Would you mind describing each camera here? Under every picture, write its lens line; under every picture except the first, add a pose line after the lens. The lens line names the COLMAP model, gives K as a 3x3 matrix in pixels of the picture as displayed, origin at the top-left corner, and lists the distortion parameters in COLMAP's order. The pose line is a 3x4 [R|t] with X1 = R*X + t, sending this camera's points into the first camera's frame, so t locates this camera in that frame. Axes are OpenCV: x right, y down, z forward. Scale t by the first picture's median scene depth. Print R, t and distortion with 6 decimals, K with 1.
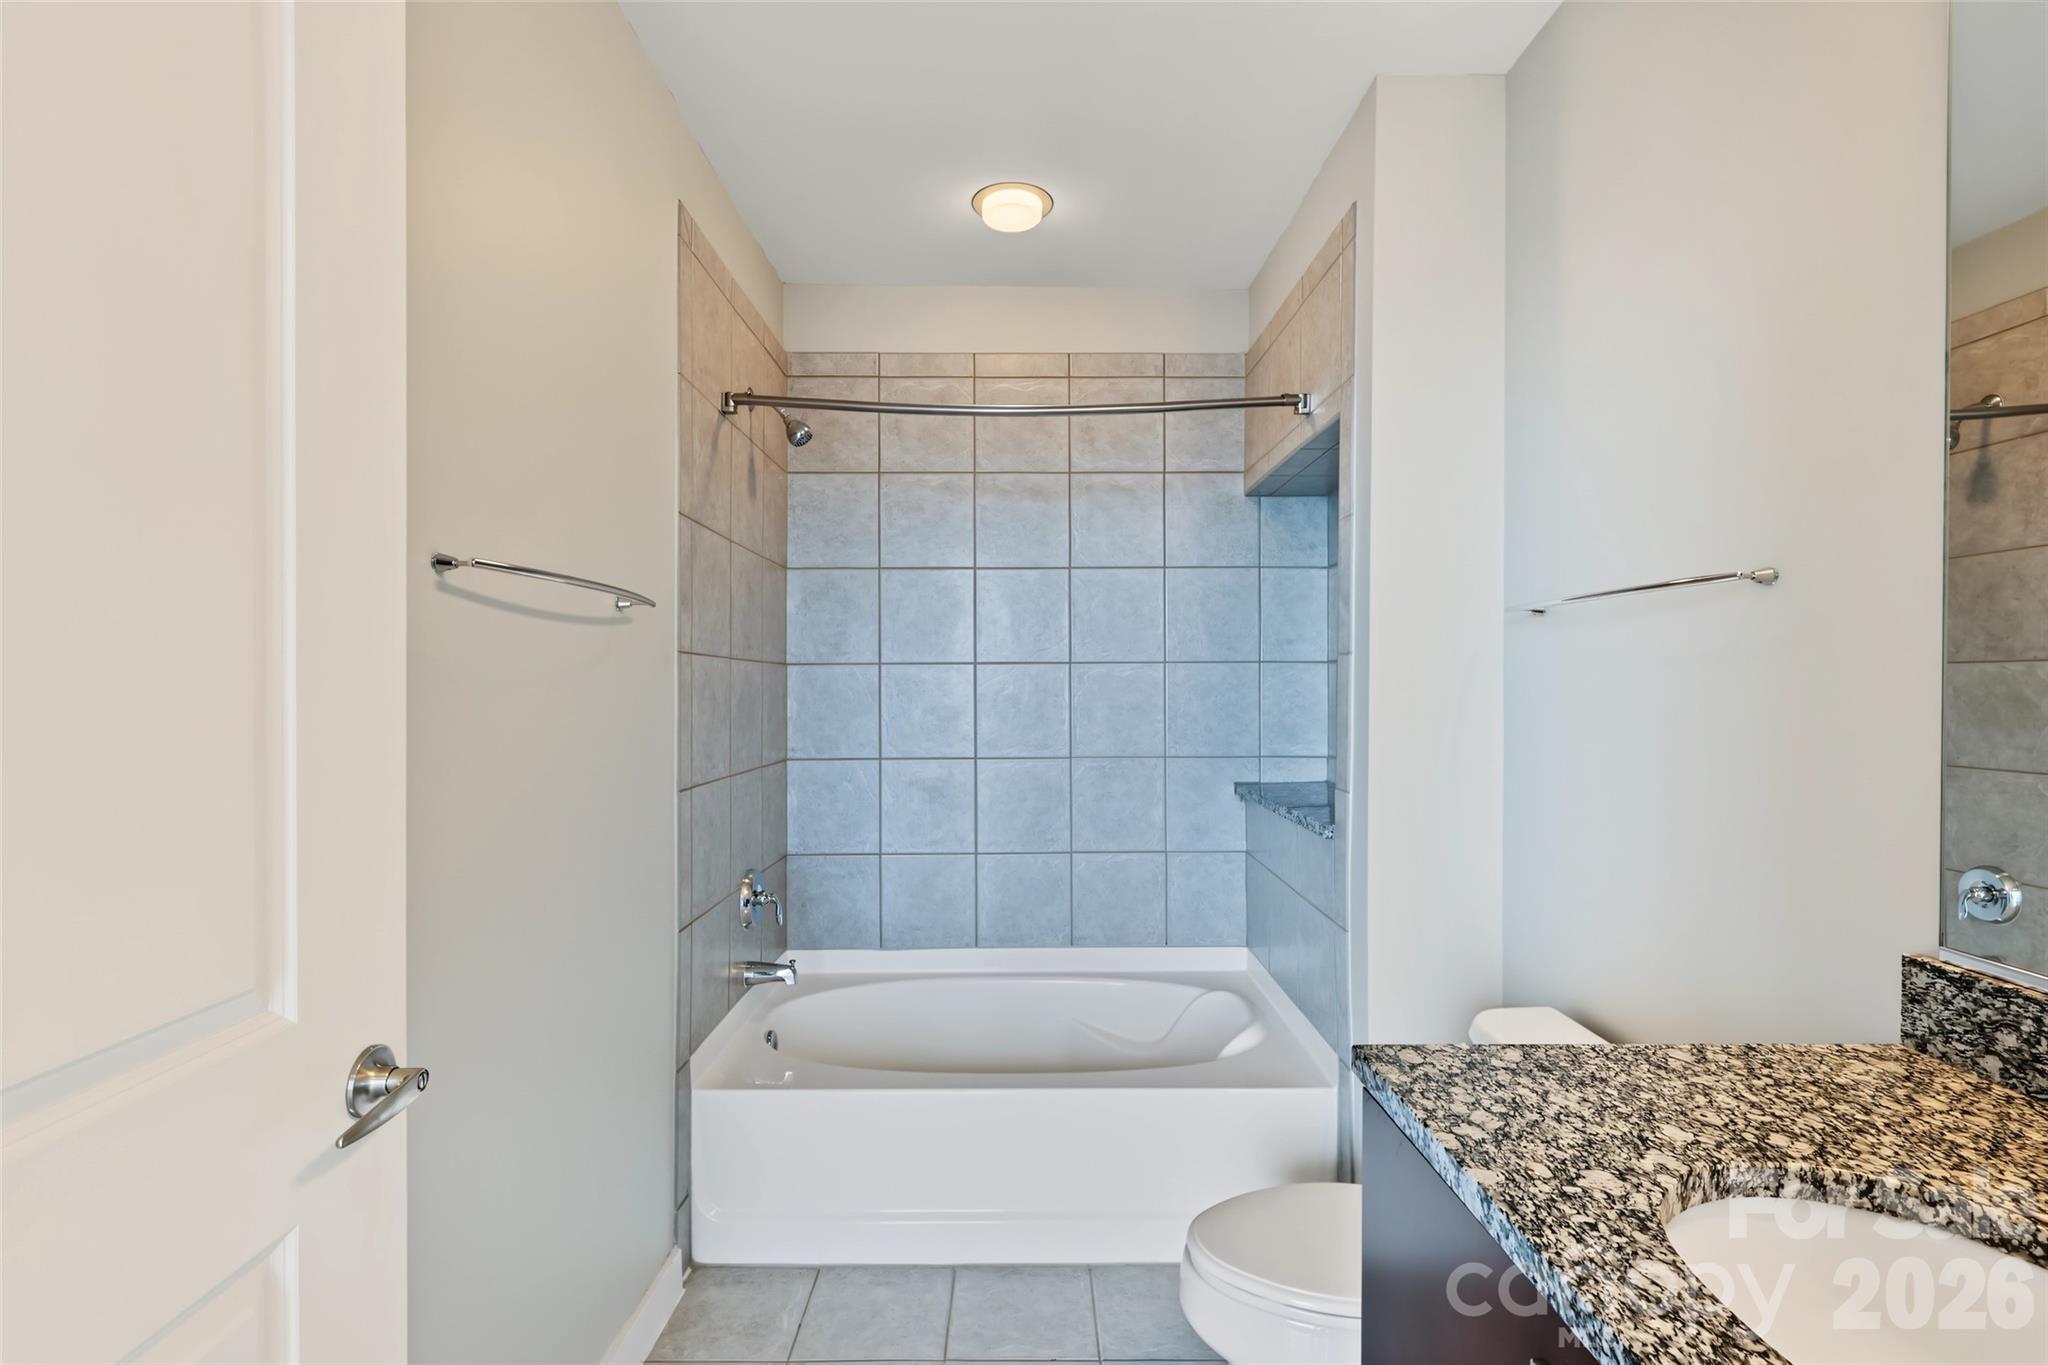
lens RADIAL K [[964.8, 0, 1020.3], [0, 964.8, 683.3], [0, 0, 1]] dist [0.002841, 0.000323]
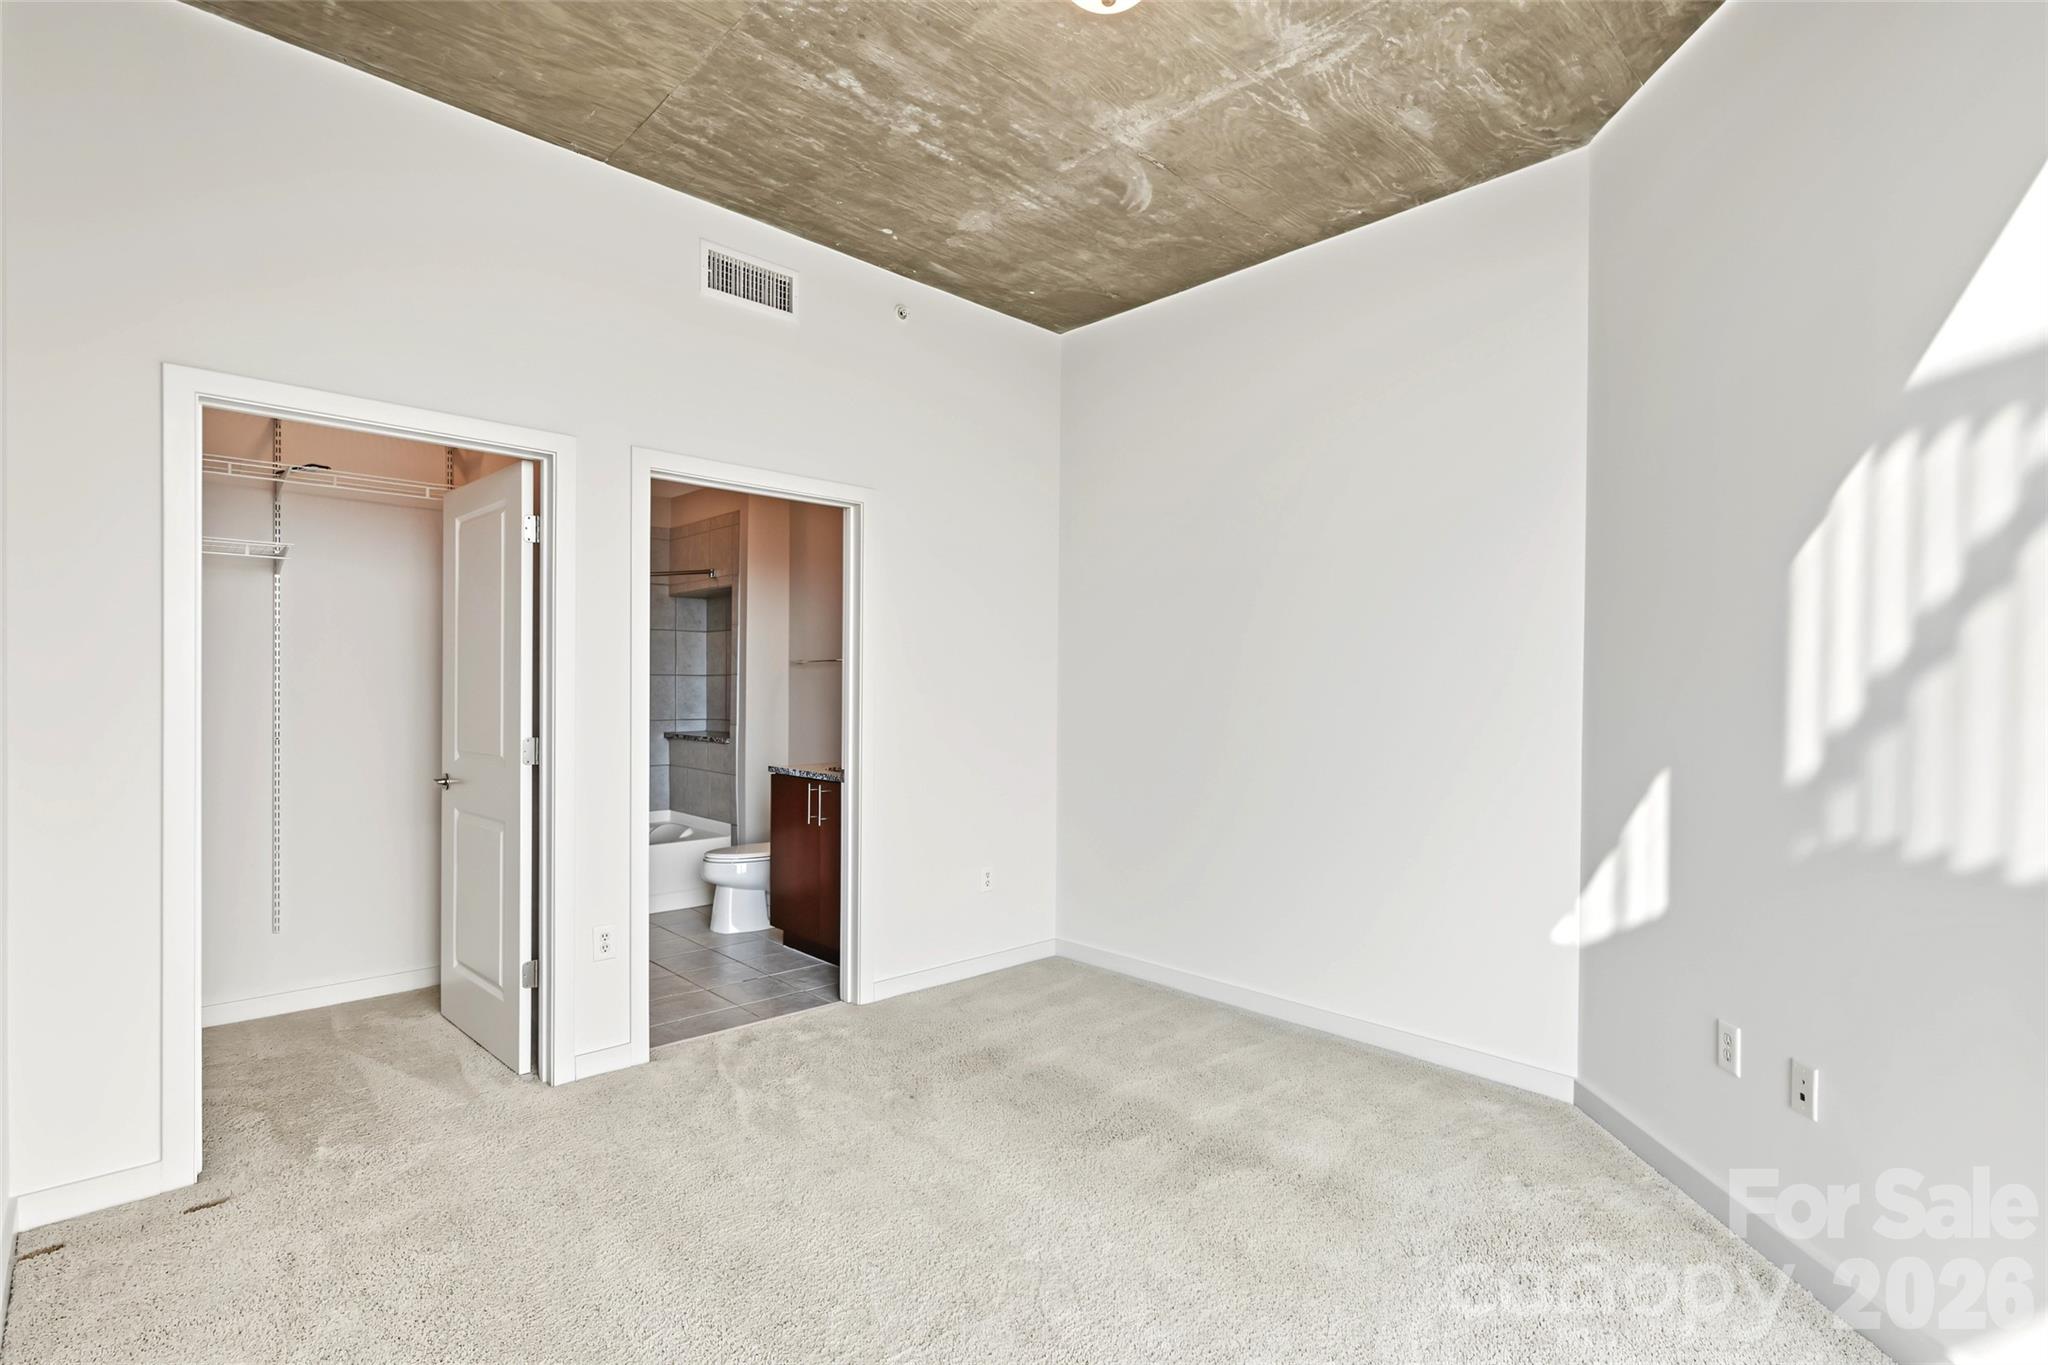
lens RADIAL K [[964.8, 0, 1011.1], [0, 964.8, 674.1], [0, 0, 1]] dist [0.002841, 0.000323]
pose [[0.738958, 0.006513, 0.673720, -0.645258], [0.000024, 0.999953, -0.009693, -0.003874], [-0.673752, 0.007179, 0.738923, -1.077721]]
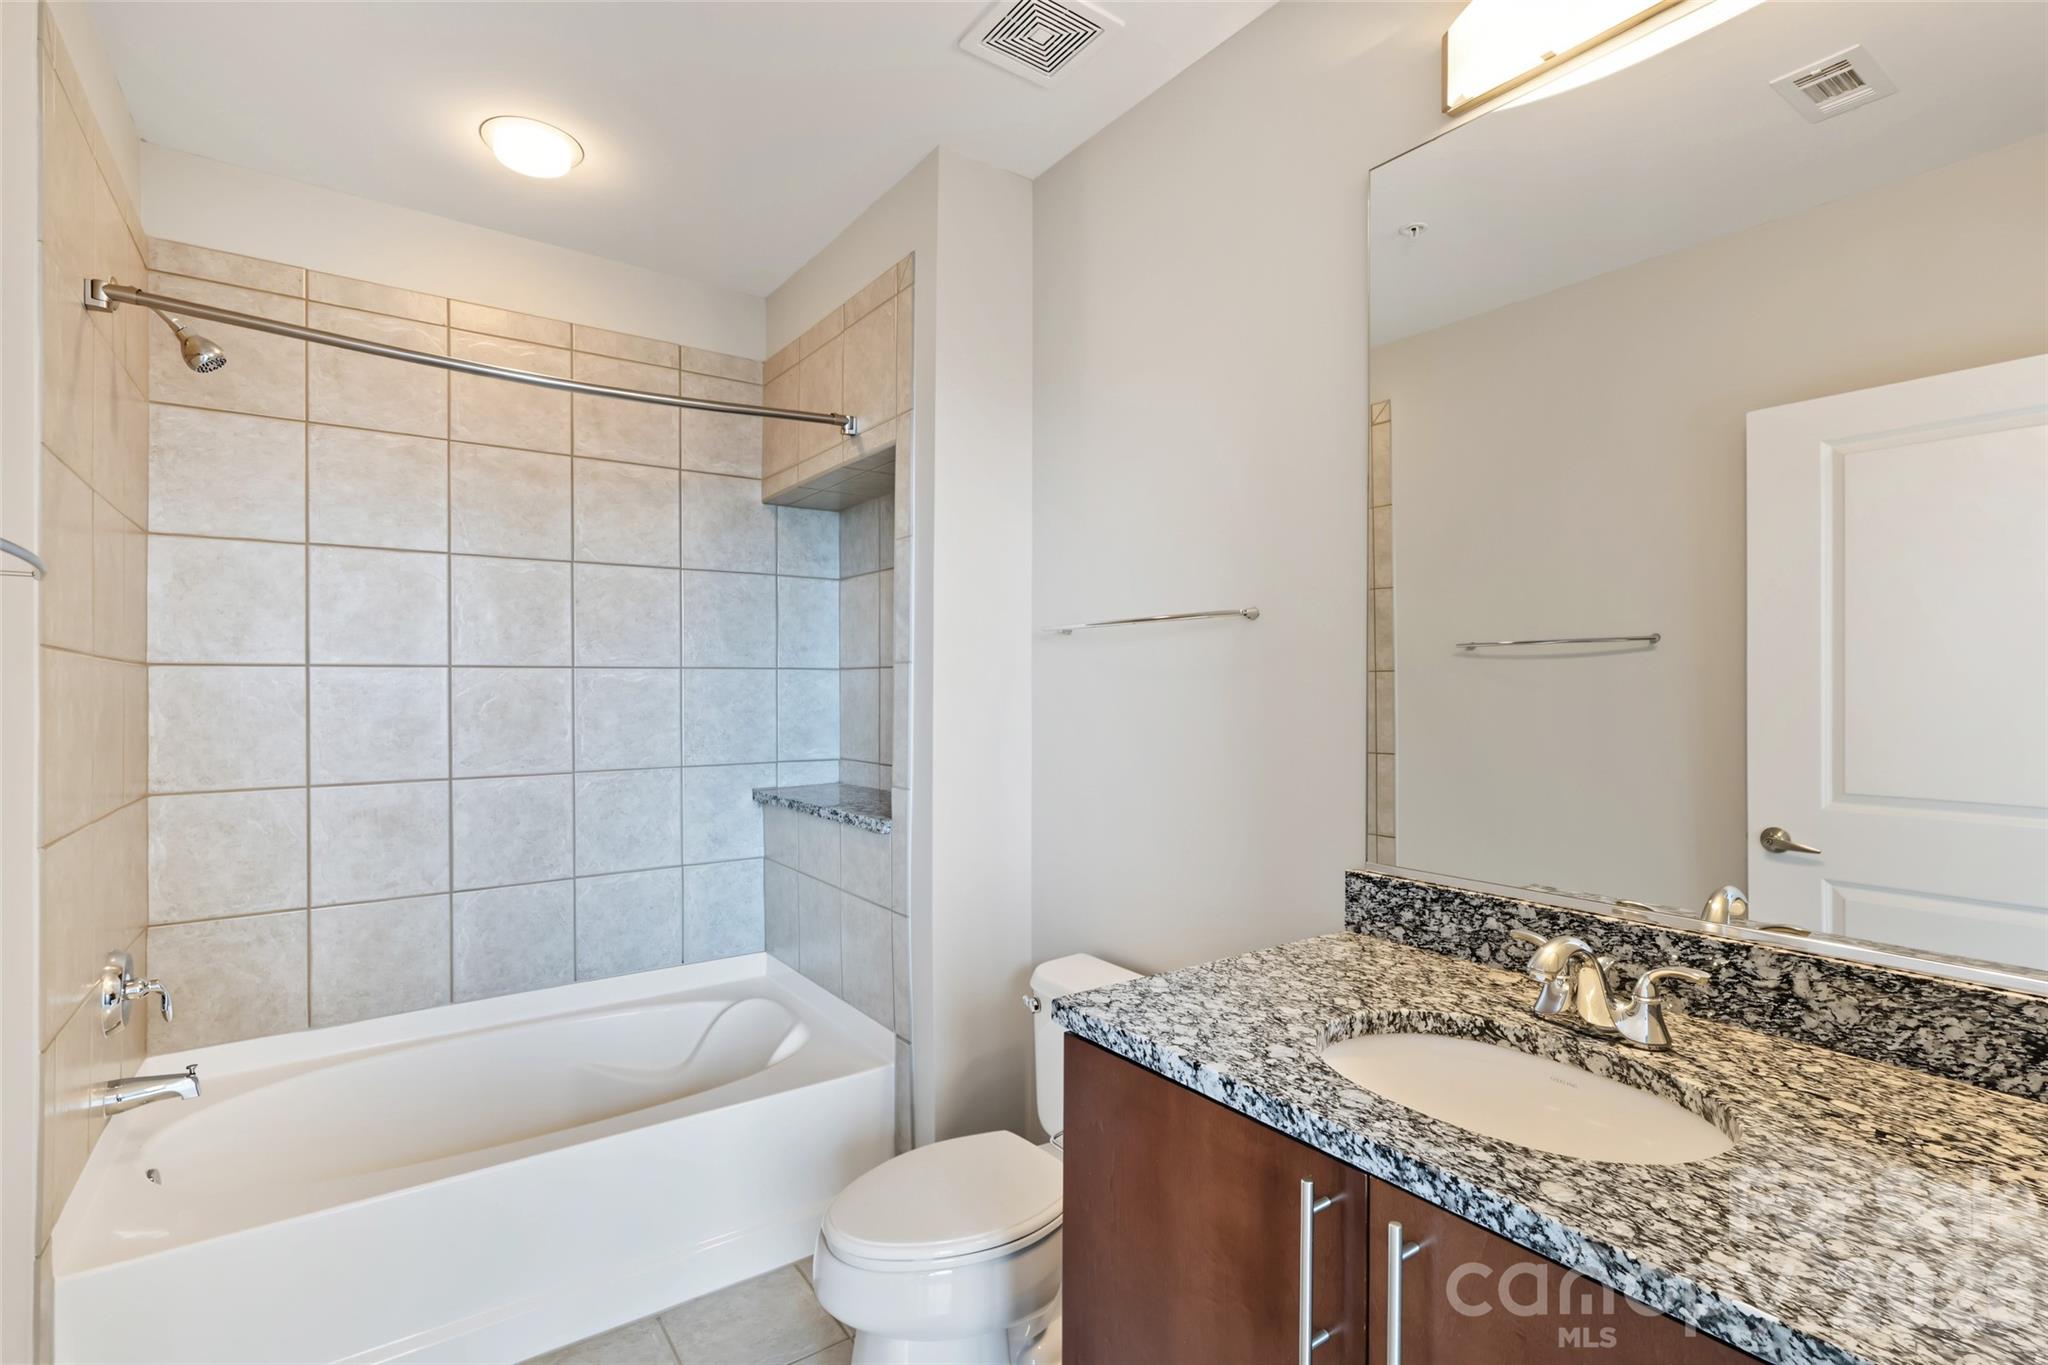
lens RADIAL K [[964.8, 0, 1028.8], [0, 964.8, 685.4], [0, 0, 1]] dist [0.002841, 0.000323]
pose [[0.816743, 0.001770, 0.576999, -0.122716], [0.000456, 0.999993, -0.003714, -0.000731], [-0.577002, 0.003297, 0.816736, 0.019875]]
